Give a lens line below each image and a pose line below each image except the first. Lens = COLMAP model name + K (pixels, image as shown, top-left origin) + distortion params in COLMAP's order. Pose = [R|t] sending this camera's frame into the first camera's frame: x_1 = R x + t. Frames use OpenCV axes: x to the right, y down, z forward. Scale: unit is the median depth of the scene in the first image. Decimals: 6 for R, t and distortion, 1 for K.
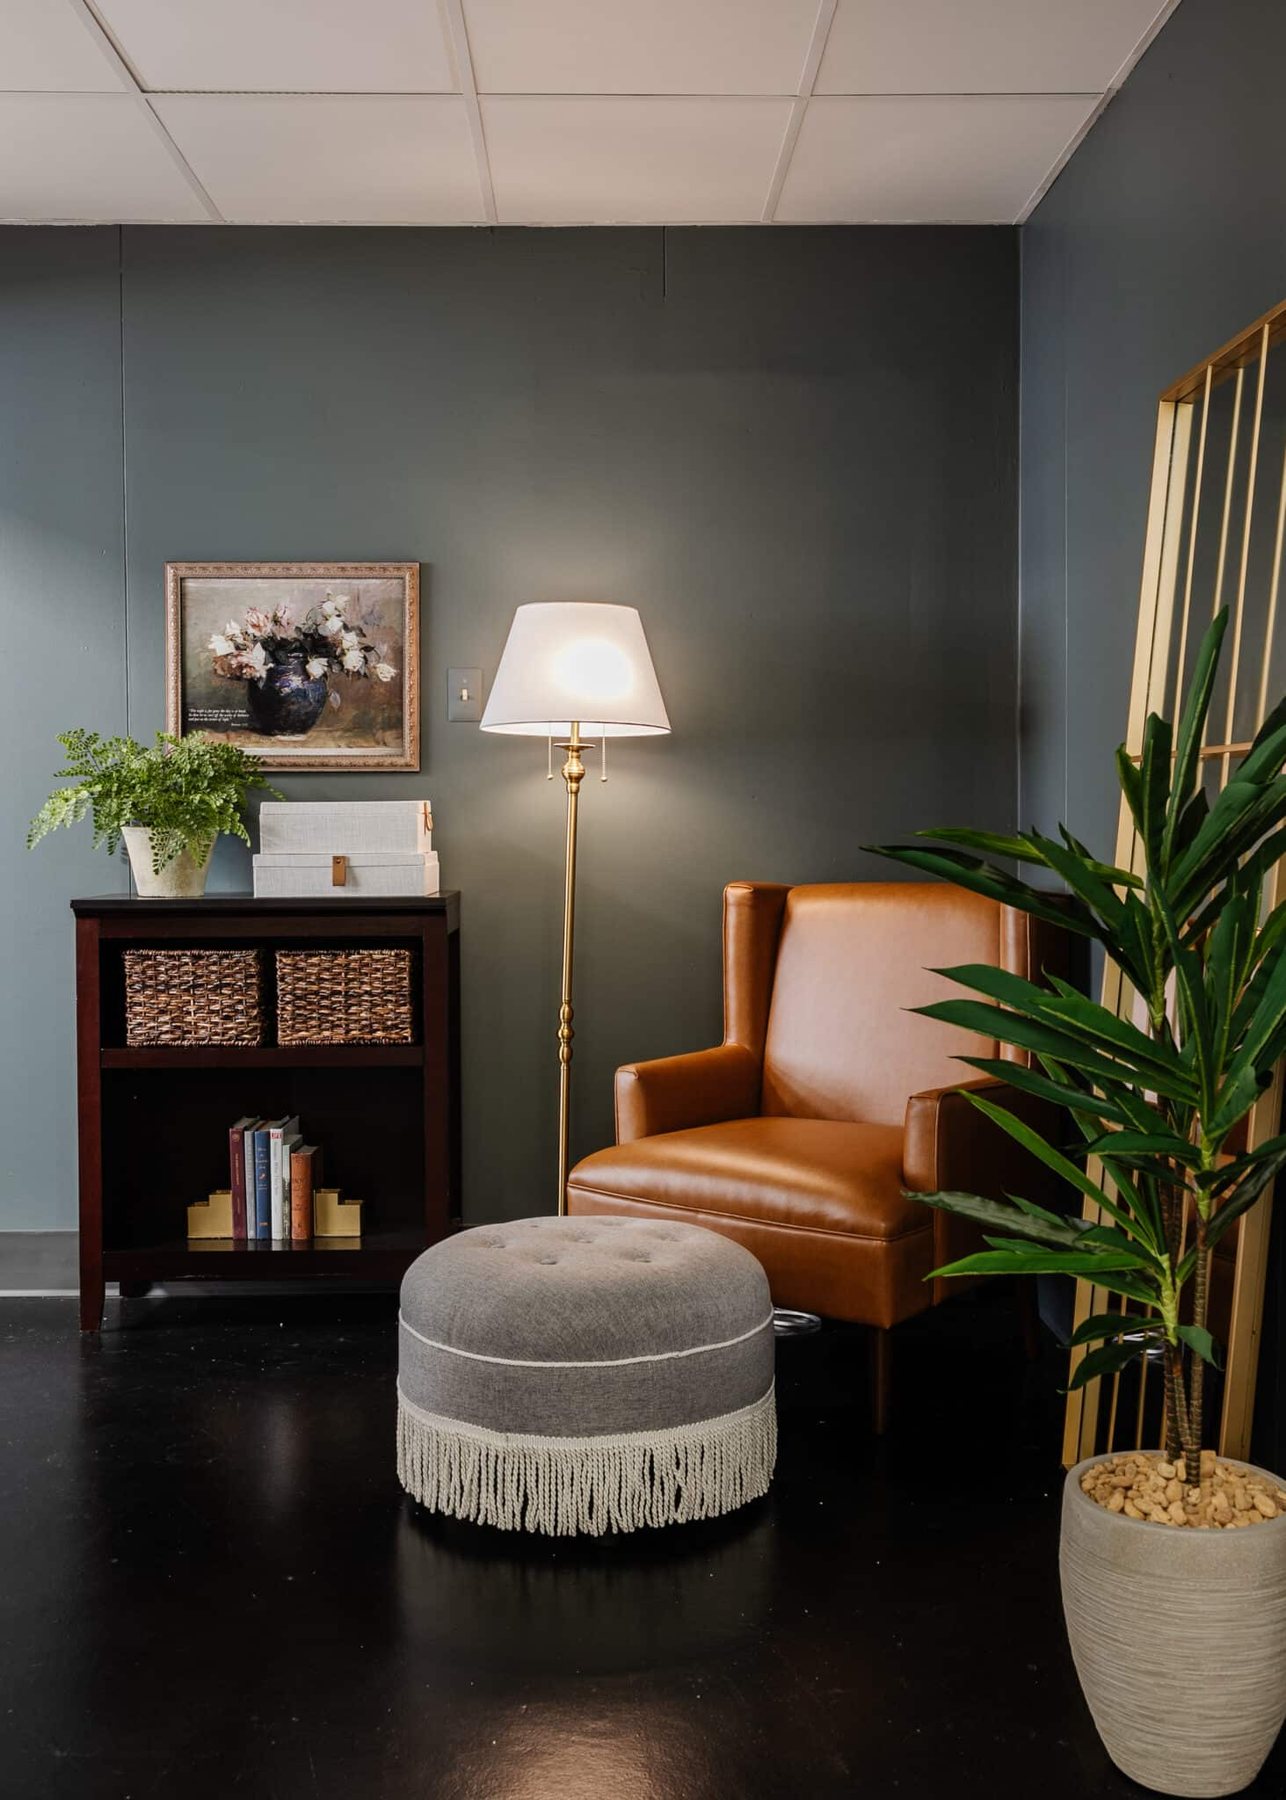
lens RADIAL K [[1862.5, 0, 637.9], [0, 1862.5, 840.4], [0, 0, 1]] dist [0.006548, -0.006864]
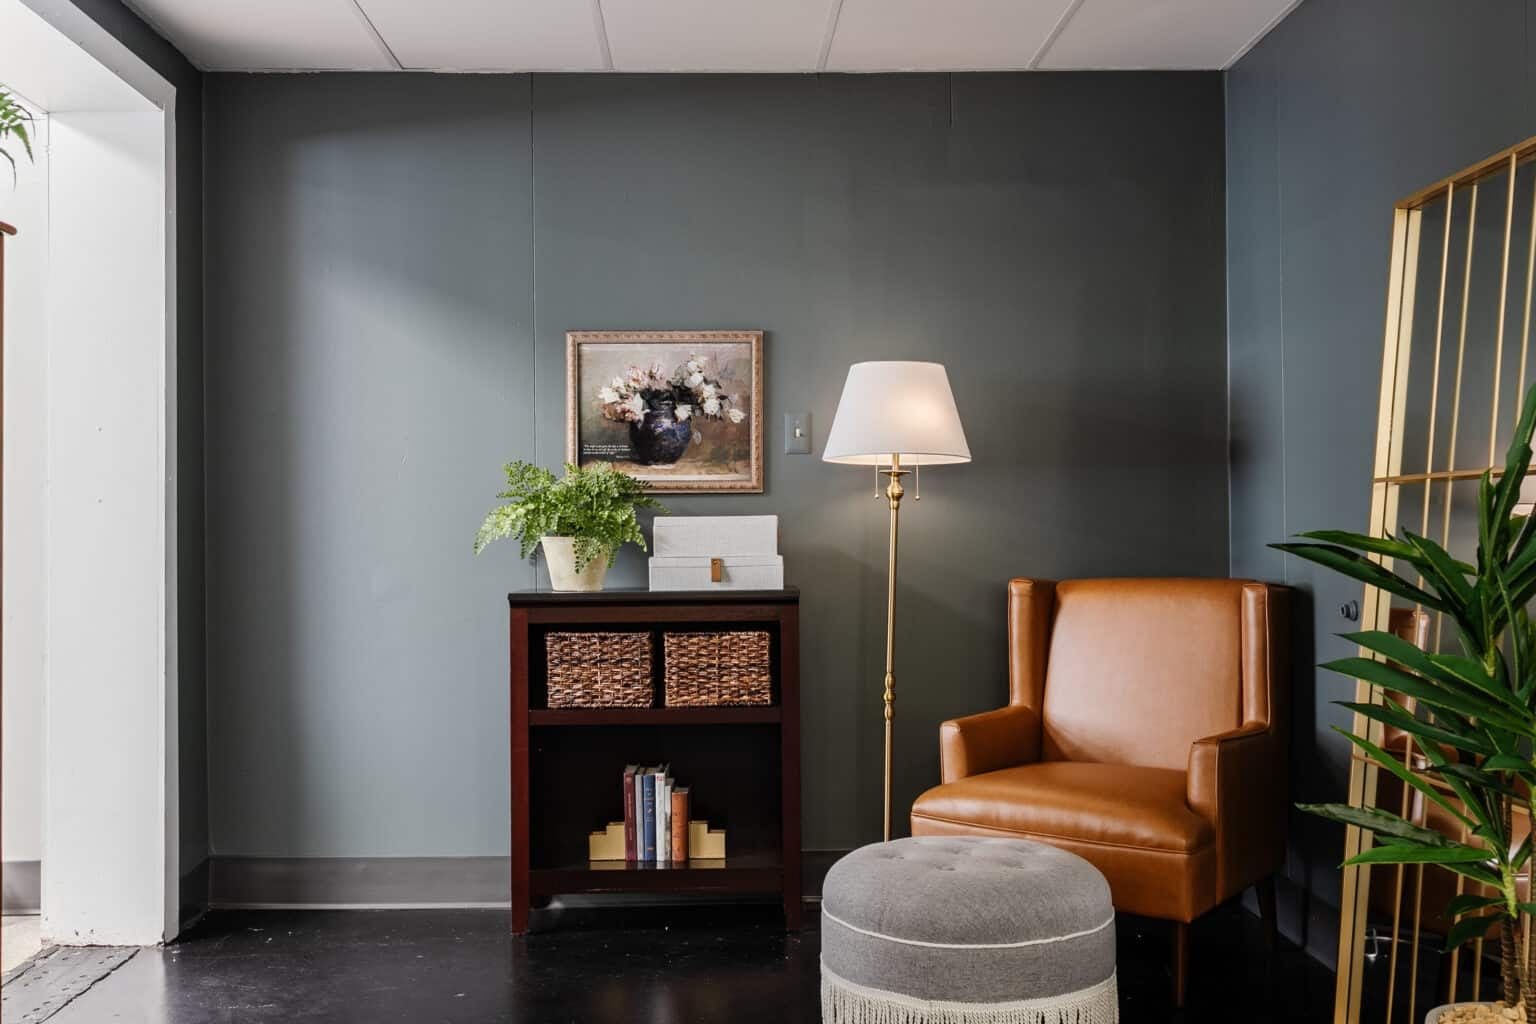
lens RADIAL K [[1531.8, 0, 741.7], [0, 1531.8, 489.7], [0, 0, 1]] dist [0.001291, 0.002801]
pose [[0.999992, -0.003908, 0.000987, -0.141015], [0.003945, 0.999168, -0.040594, 0.003837], [-0.000827, 0.040598, 0.999175, -0.056359]]
